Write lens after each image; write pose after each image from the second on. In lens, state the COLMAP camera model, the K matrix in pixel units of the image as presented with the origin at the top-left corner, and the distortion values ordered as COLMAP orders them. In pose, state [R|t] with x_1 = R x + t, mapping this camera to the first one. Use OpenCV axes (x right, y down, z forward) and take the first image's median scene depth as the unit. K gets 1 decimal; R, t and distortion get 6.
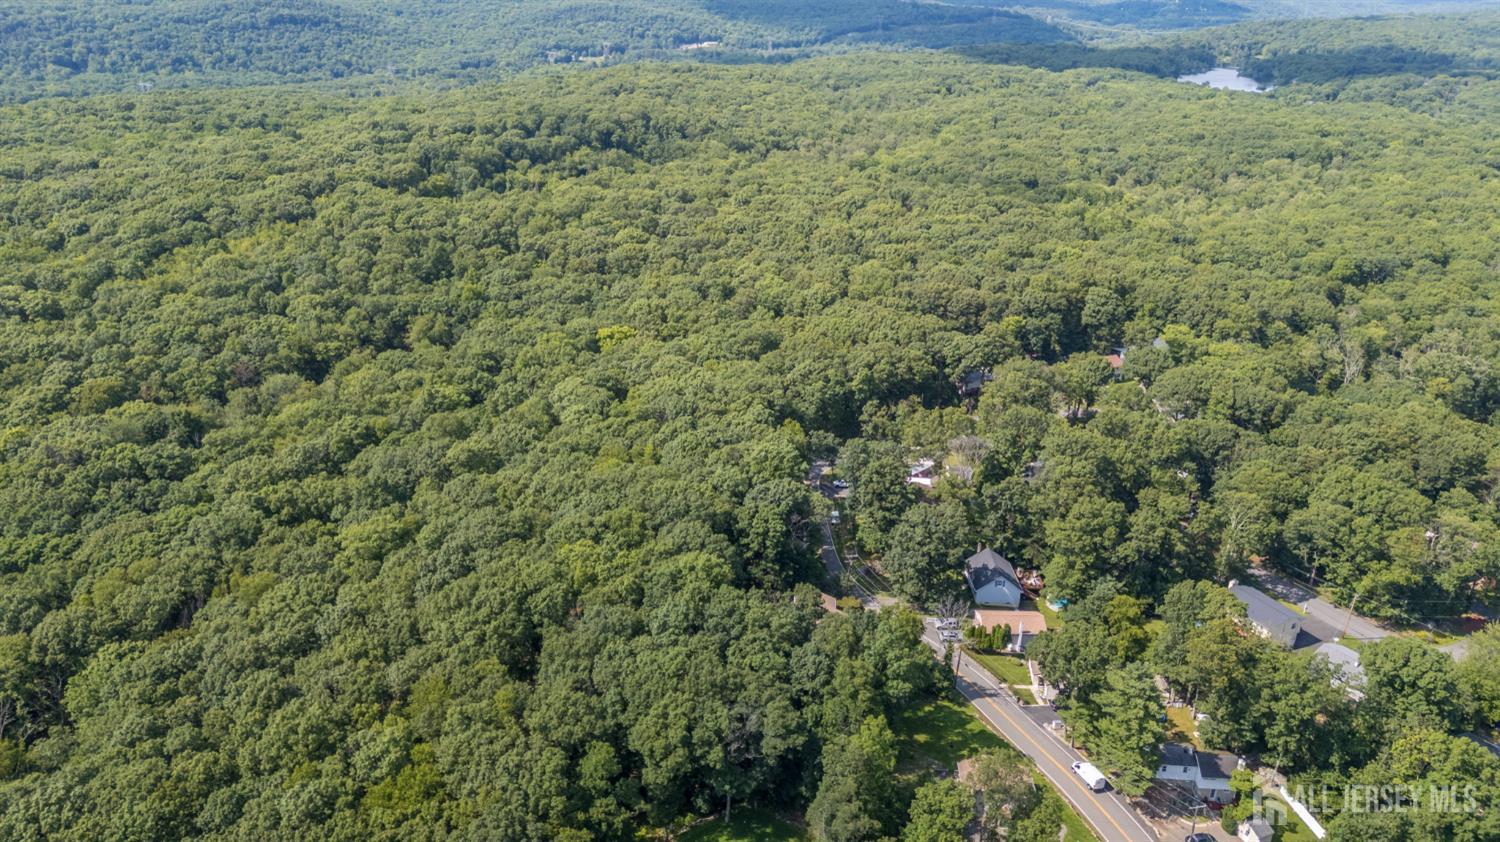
lens RADIAL K [[1102.8, 0, 750.0], [0, 1102.8, 421.0], [0, 0, 1]] dist [0.079190, -0.090948]
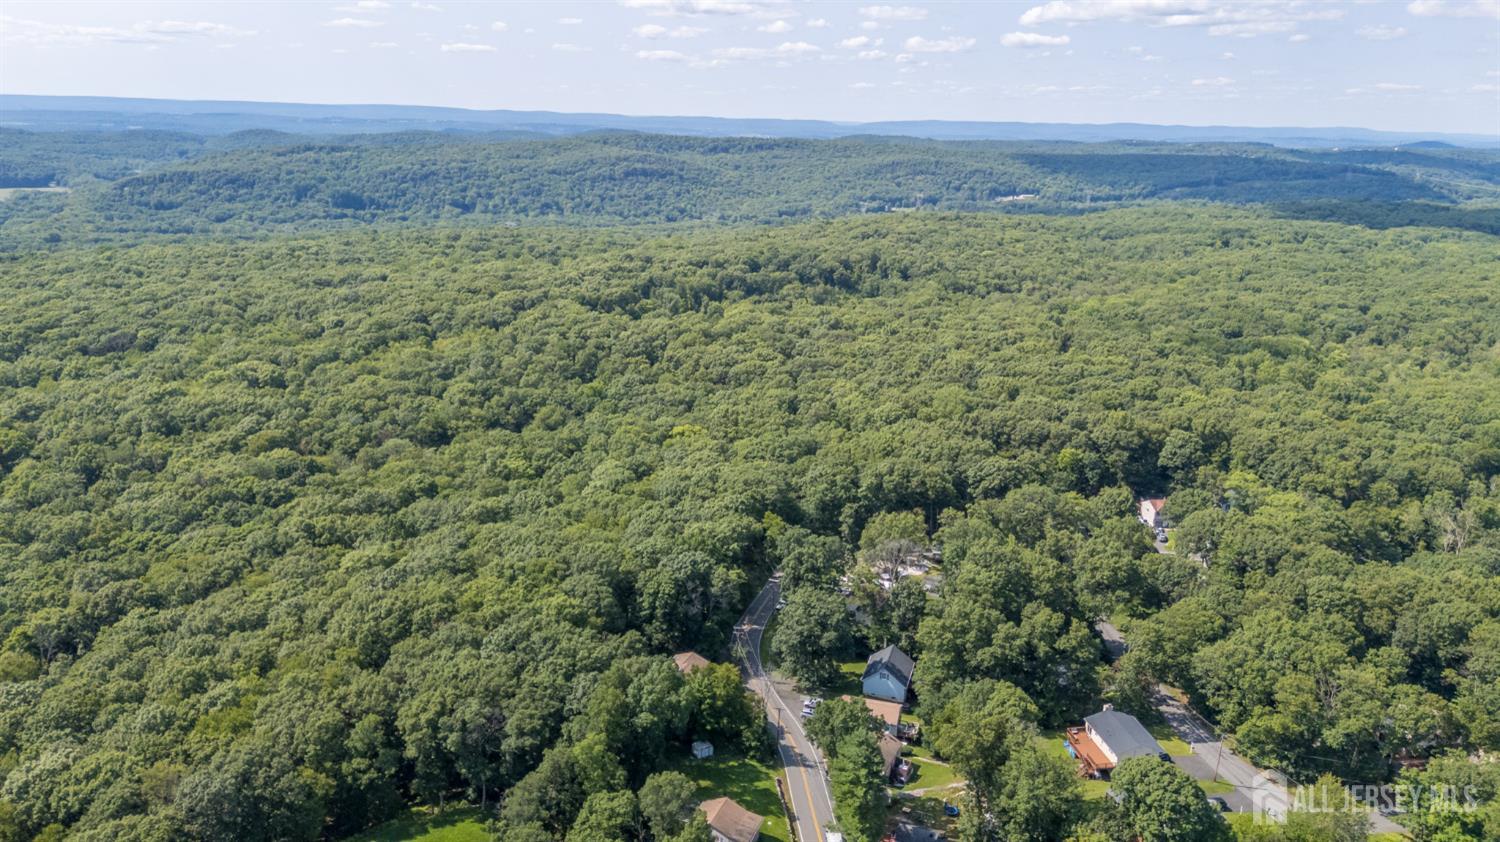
lens RADIAL K [[1102.8, 0, 750.0], [0, 1102.8, 421.0], [0, 0, 1]] dist [0.079190, -0.090948]
pose [[0.953192, 0.076130, -0.292626, 0.236055], [-0.112771, 0.987464, -0.110440, 0.022989], [0.280550, 0.138270, 0.949828, -0.038680]]
